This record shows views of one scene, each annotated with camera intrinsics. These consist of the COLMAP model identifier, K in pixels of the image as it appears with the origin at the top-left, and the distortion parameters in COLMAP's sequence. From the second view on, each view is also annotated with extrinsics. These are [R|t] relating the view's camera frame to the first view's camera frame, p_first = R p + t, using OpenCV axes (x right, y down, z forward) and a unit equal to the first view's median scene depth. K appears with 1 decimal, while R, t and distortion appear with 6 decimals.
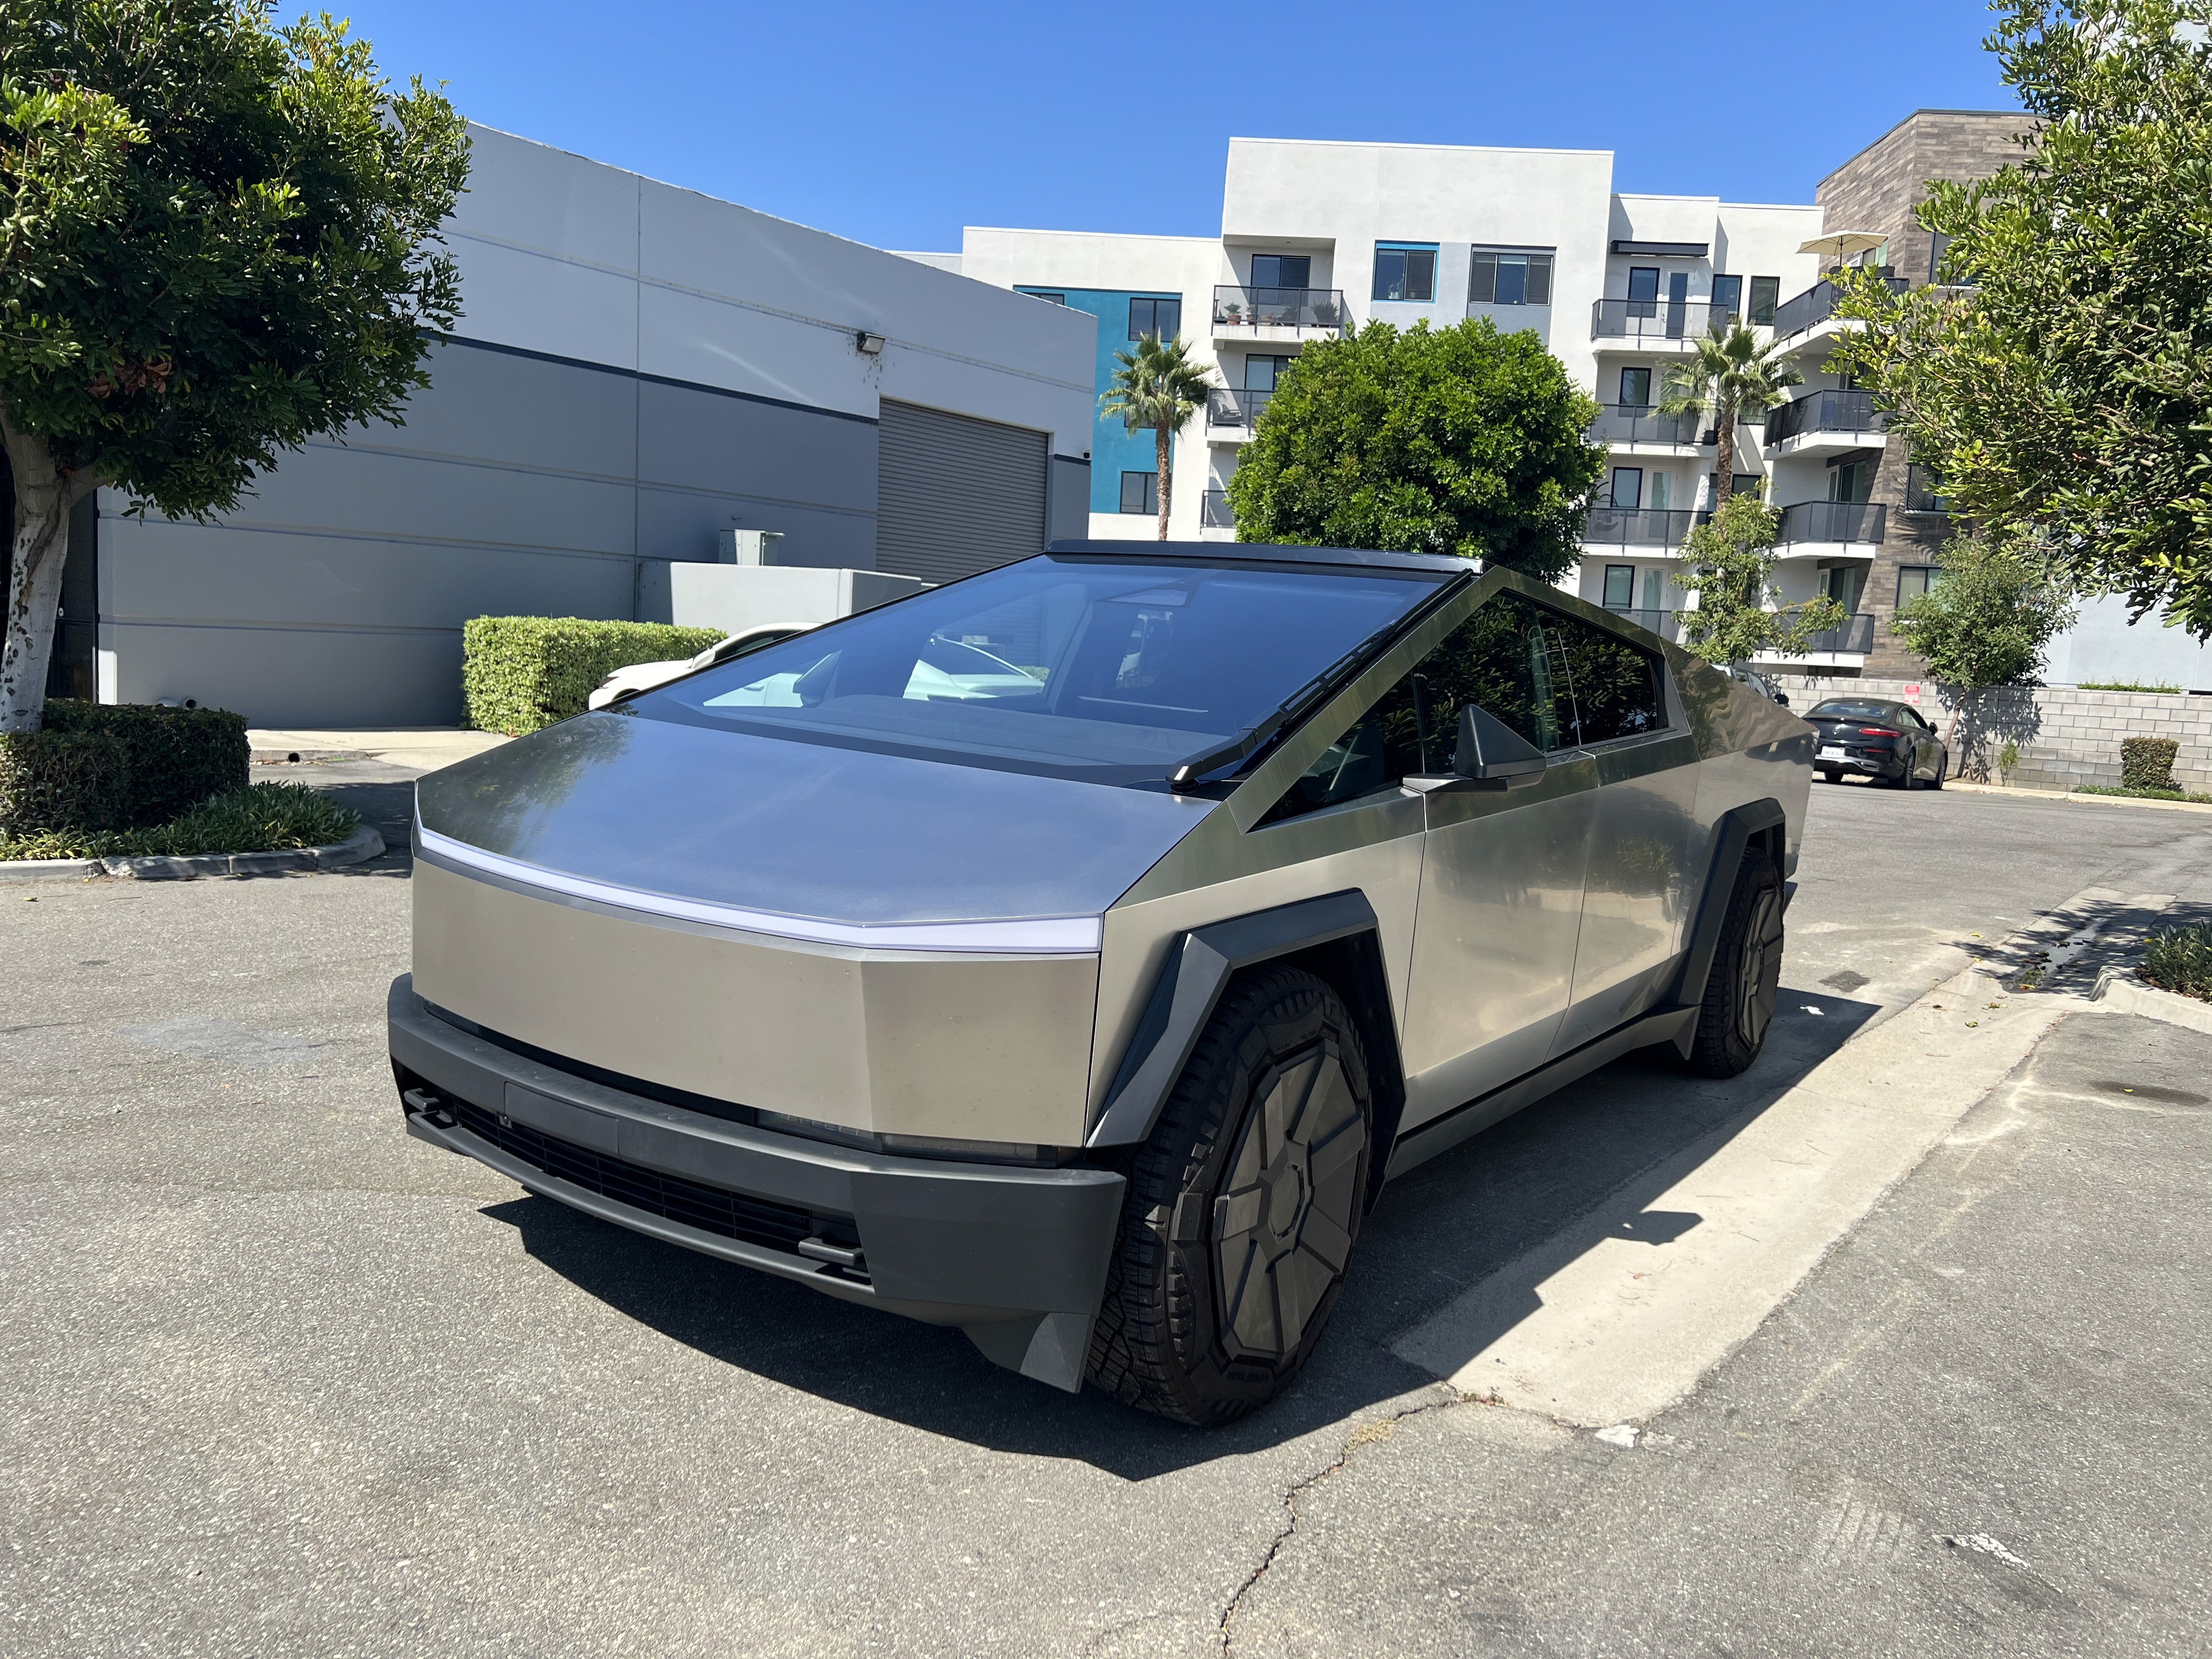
lens RADIAL K [[1644.5, 0, 1120.5], [0, 1644.5, 837.1], [0, 0, 1]] dist [0.047333, -0.049677]
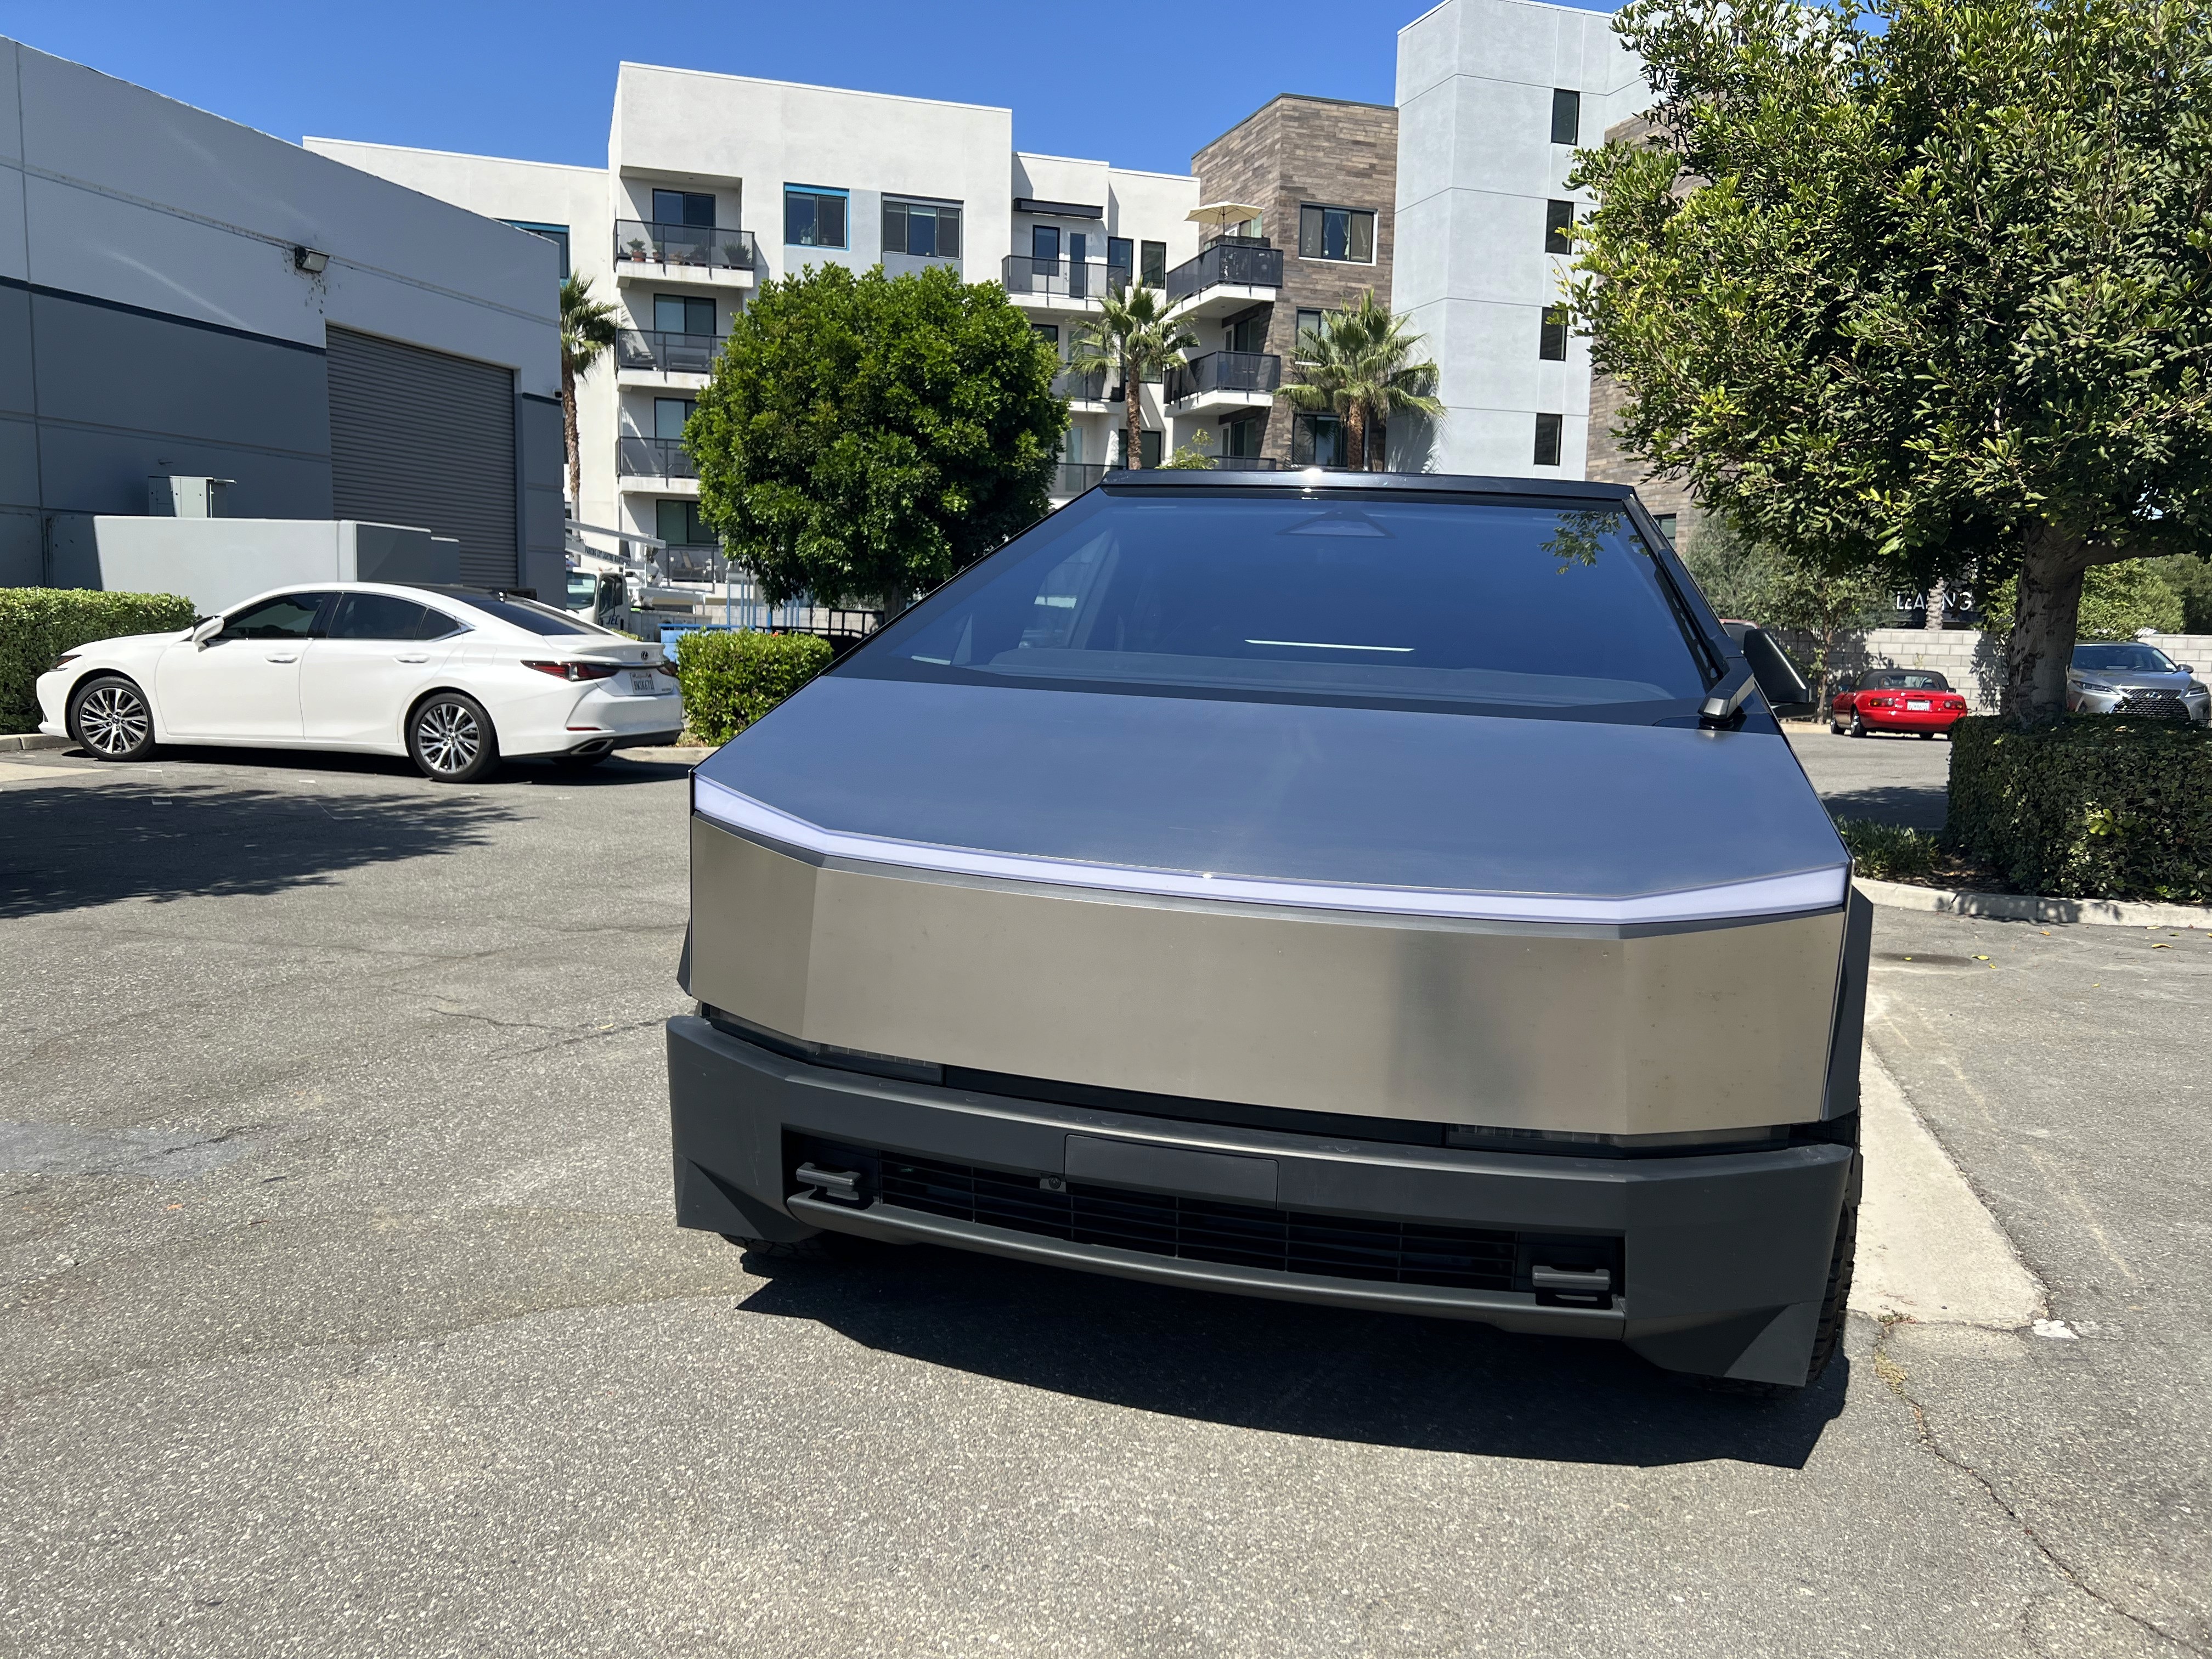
lens RADIAL K [[1649.0, 0, 1109.4], [0, 1649.0, 834.2], [0, 0, 1]] dist [0.051486, -0.071390]
pose [[0.935273, -0.074792, 0.345935, -0.060239], [0.066249, 0.997136, 0.036473, -0.002366], [-0.347673, -0.011195, 0.937549, 0.024564]]
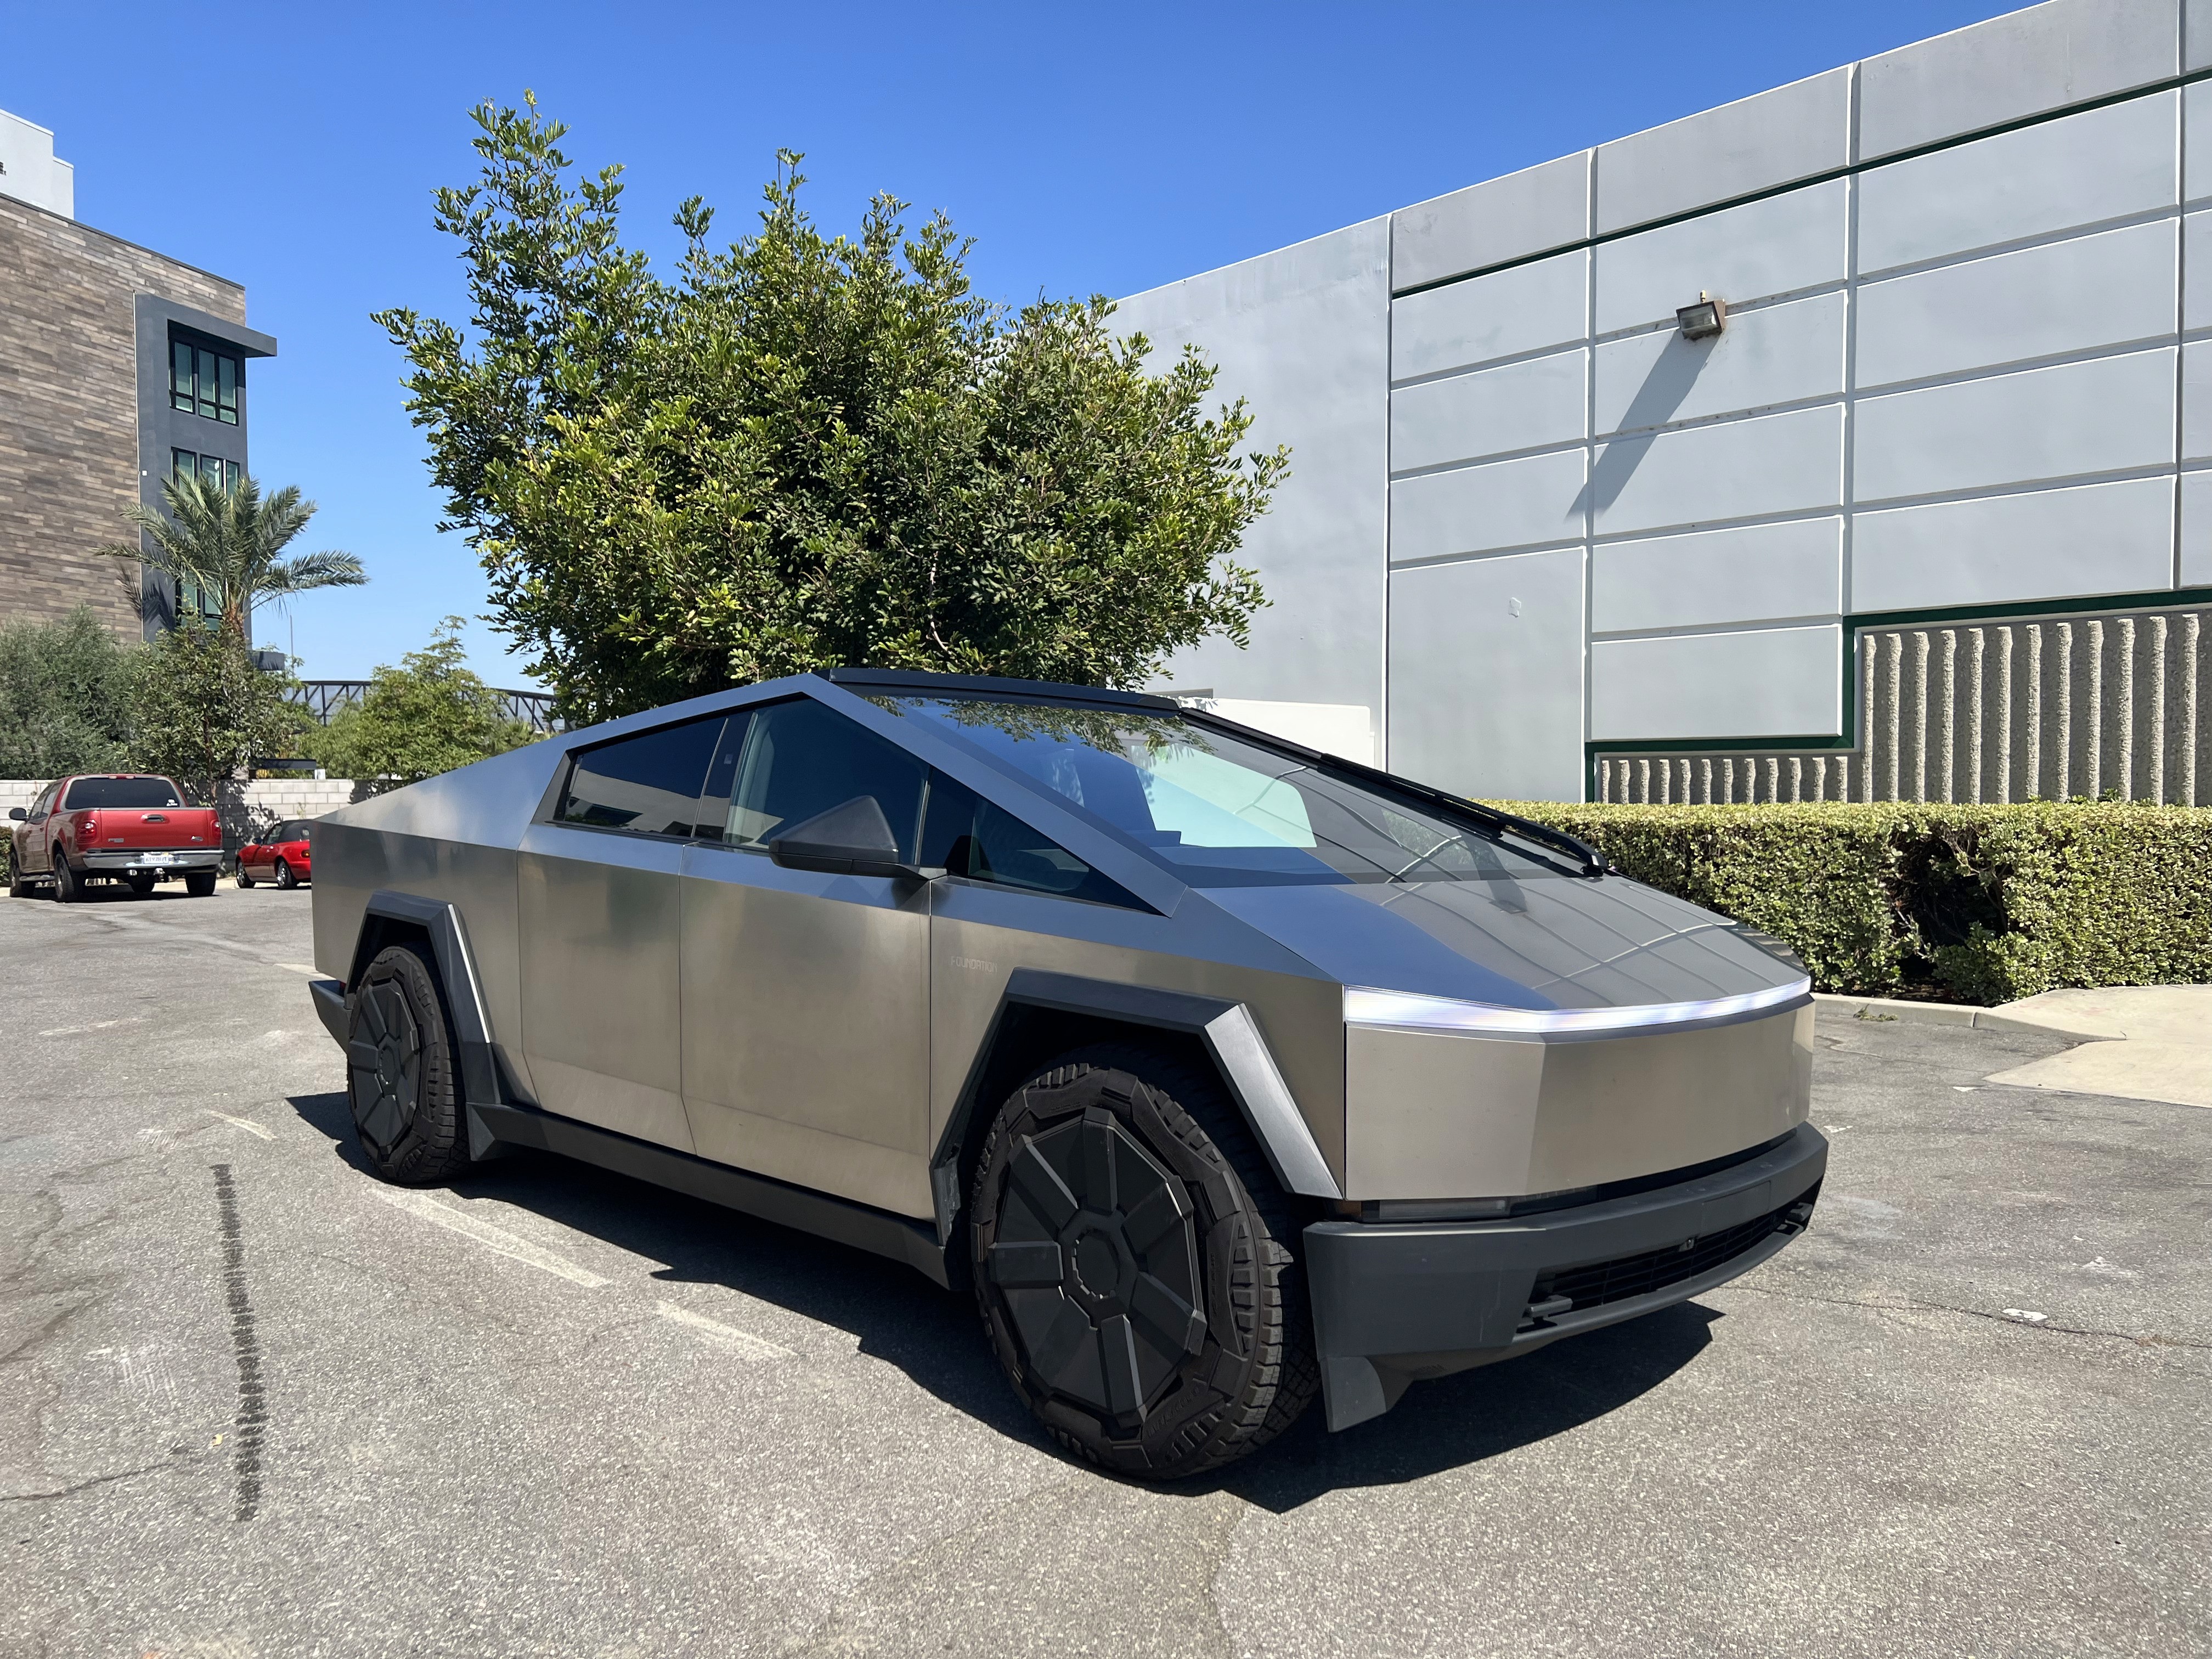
lens RADIAL K [[1644.5, 0, 1120.5], [0, 1644.5, 837.1], [0, 0, 1]] dist [0.047333, -0.049677]
pose [[0.202995, -0.086091, 0.975388, -0.146581], [0.128997, 0.989797, 0.060516, -0.020287], [-0.970646, 0.113537, 0.212029, 0.108923]]
